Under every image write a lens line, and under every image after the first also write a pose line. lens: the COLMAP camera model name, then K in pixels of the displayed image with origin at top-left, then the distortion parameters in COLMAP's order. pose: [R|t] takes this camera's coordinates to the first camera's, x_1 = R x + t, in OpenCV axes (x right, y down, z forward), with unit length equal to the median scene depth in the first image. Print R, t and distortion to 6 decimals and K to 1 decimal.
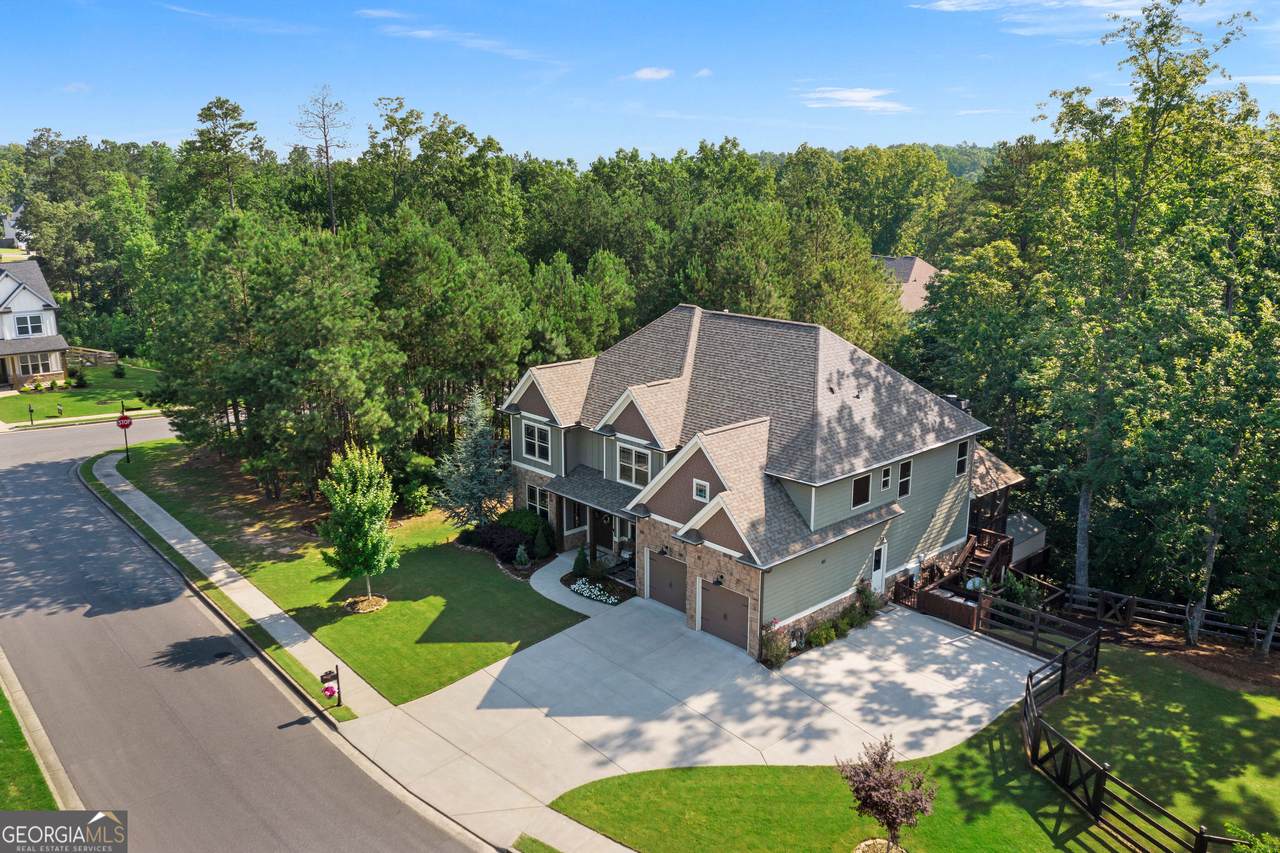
lens RADIAL K [[1017.4, 0, 636.4], [0, 1017.4, 405.2], [0, 0, 1]] dist [-0.001429, -0.003907]
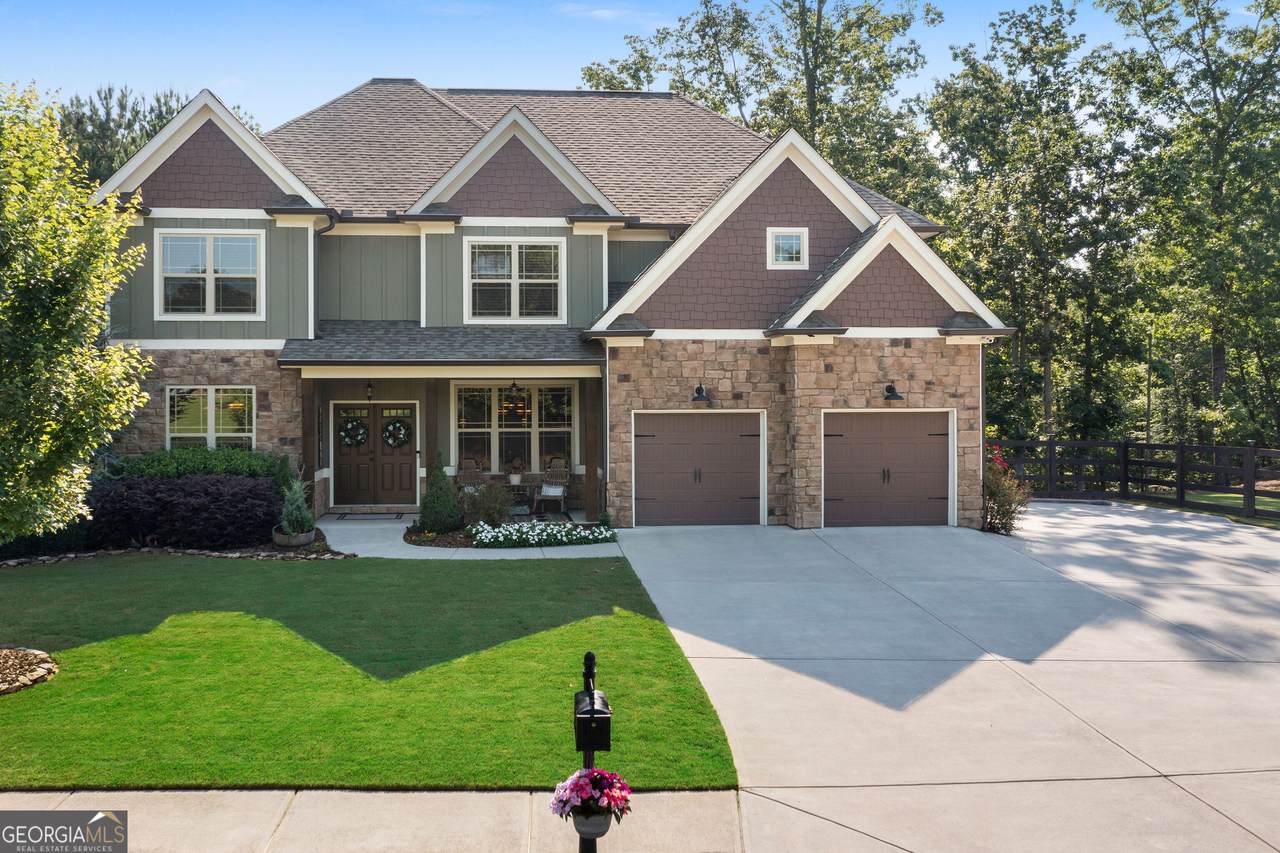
lens RADIAL K [[1042.5, 0, 575.0], [0, 1042.5, 386.4], [0, 0, 1]] dist [-0.000245, -0.000179]
pose [[0.617758, 0.005118, 0.786351, -0.416332], [0.185017, 0.970961, -0.151669, 0.211250], [-0.764293, 0.239183, 0.598872, 0.779355]]
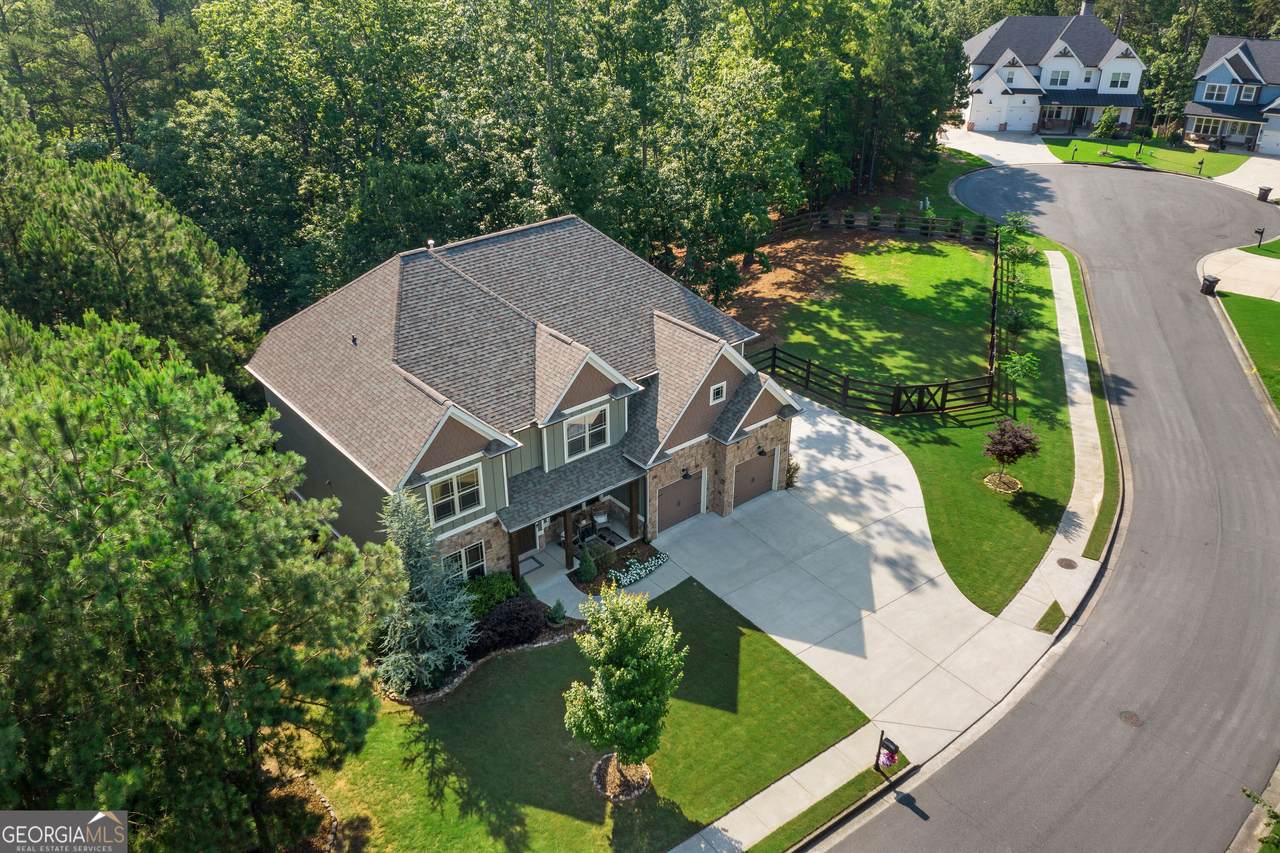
lens RADIAL K [[981.3, 0, 640.0], [0, 981.3, 426.5], [0, 0, 1]] dist [-0.008373, -0.004201]
pose [[0.065580, -0.481743, 0.873855, -0.818282], [0.233323, 0.858866, 0.455970, -0.354715], [-0.970185, 0.173988, 0.168726, 0.911103]]
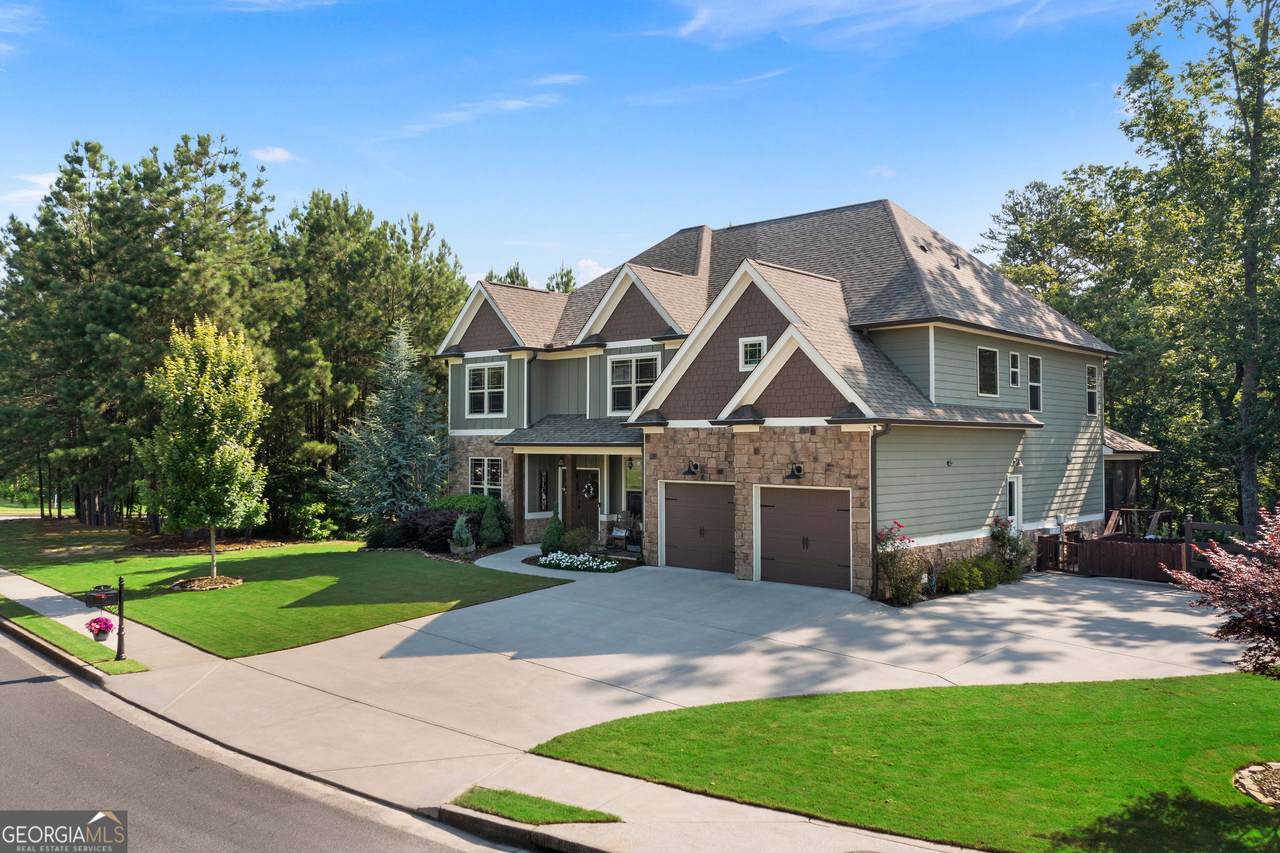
lens RADIAL K [[1017.4, 0, 636.4], [0, 1017.4, 405.2], [0, 0, 1]] dist [-0.001429, -0.003907]
pose [[0.997384, 0.002145, 0.072258, -0.055808], [0.017007, 0.964540, -0.263388, 0.281908], [-0.070261, 0.263927, 0.961980, 0.394717]]
